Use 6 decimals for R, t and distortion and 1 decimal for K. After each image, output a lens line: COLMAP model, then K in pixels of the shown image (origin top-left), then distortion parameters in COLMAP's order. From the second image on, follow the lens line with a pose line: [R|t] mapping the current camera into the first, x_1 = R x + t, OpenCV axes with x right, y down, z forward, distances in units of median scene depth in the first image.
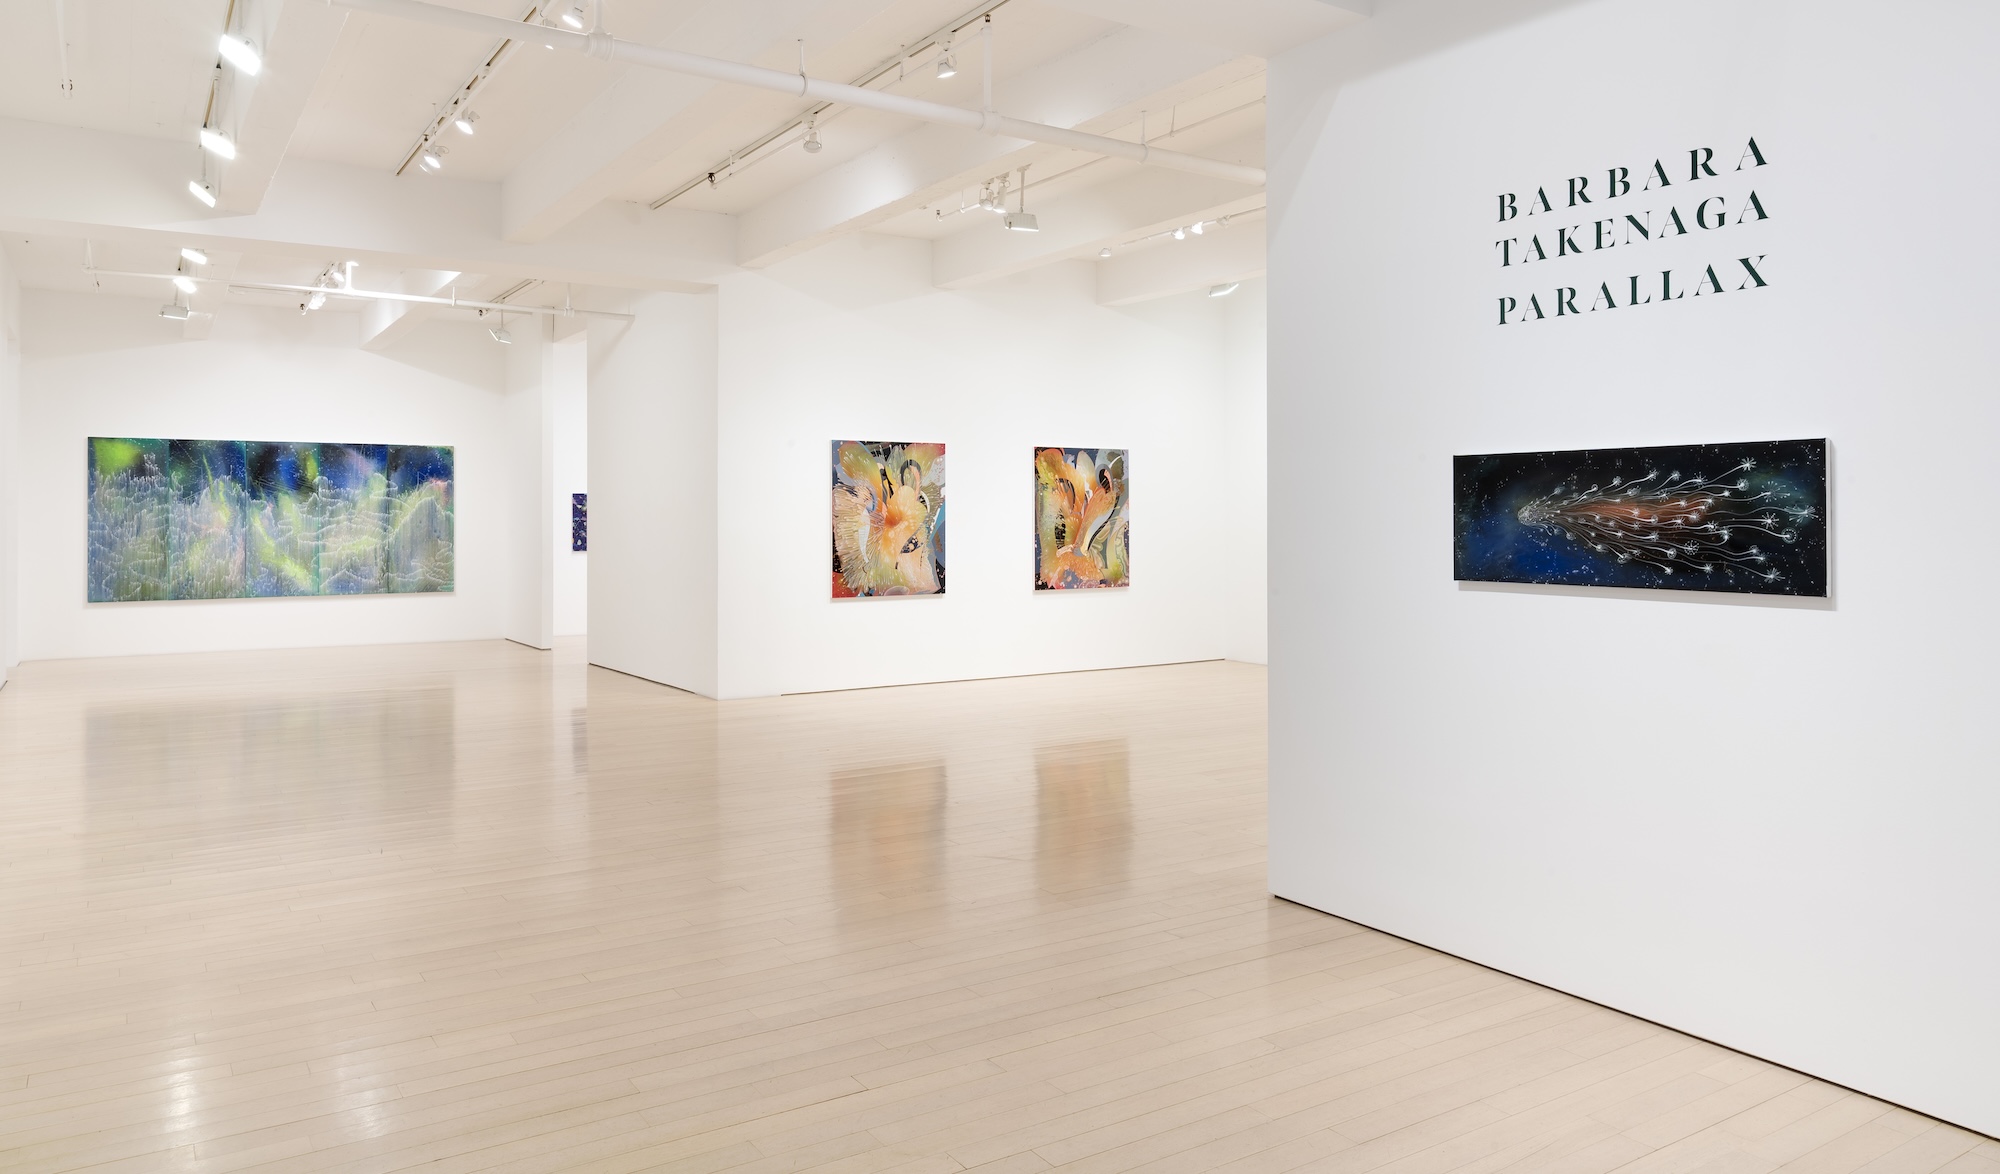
lens RADIAL K [[1338.9, 0, 1000.0], [0, 1338.9, 512.5], [0, 0, 1]] dist [0.002660, 0.001080]
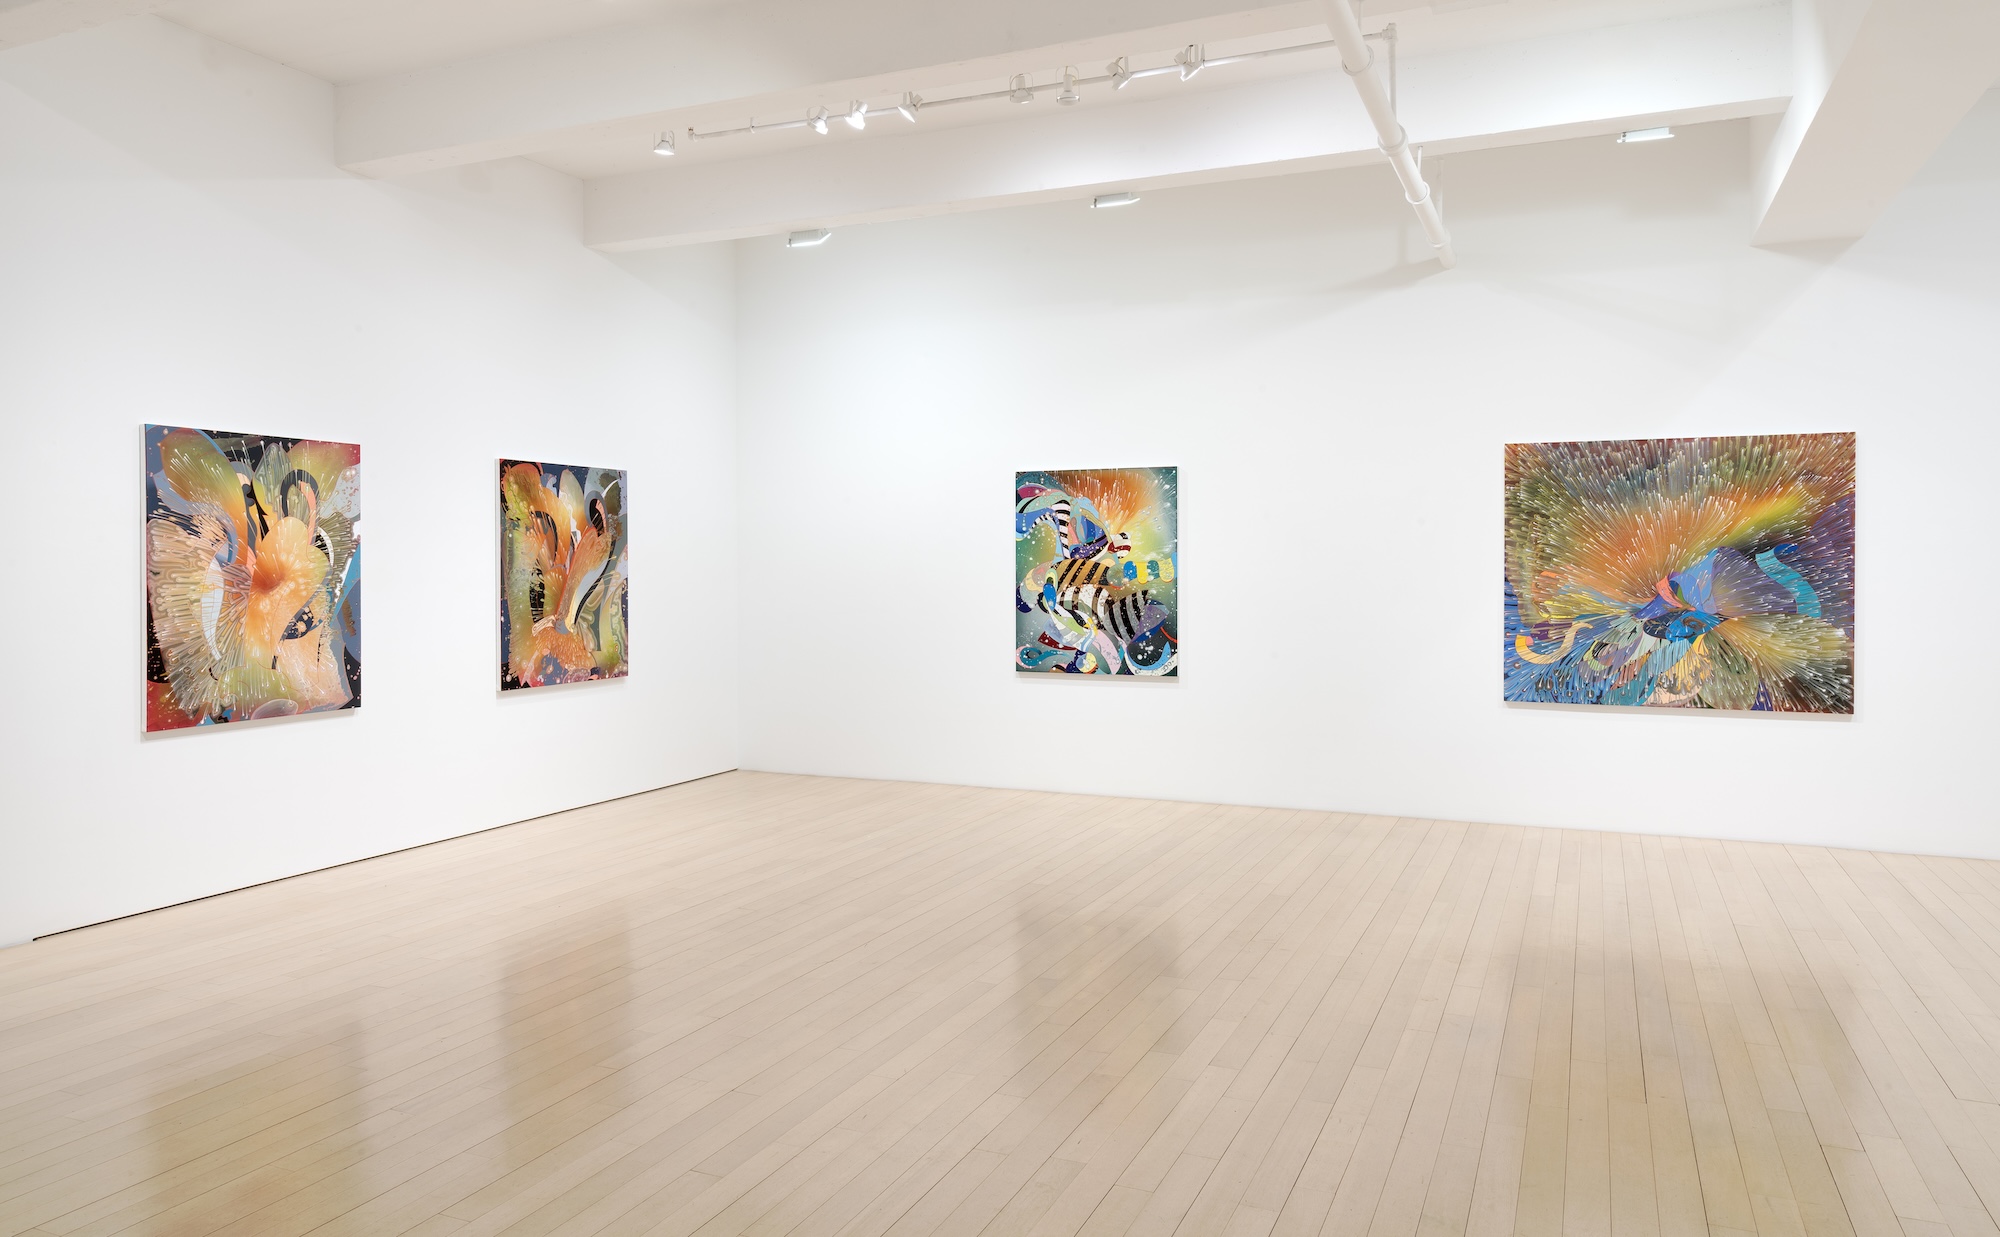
lens RADIAL K [[1349.8, 0, 1002.8], [0, 1349.8, 572.3], [0, 0, 1]] dist [0.001149, -0.000136]
pose [[0.836029, -0.004866, 0.548663, -0.127864], [0.002728, 0.999985, 0.004712, 0.000978], [-0.548678, -0.002443, 0.836030, 0.367160]]
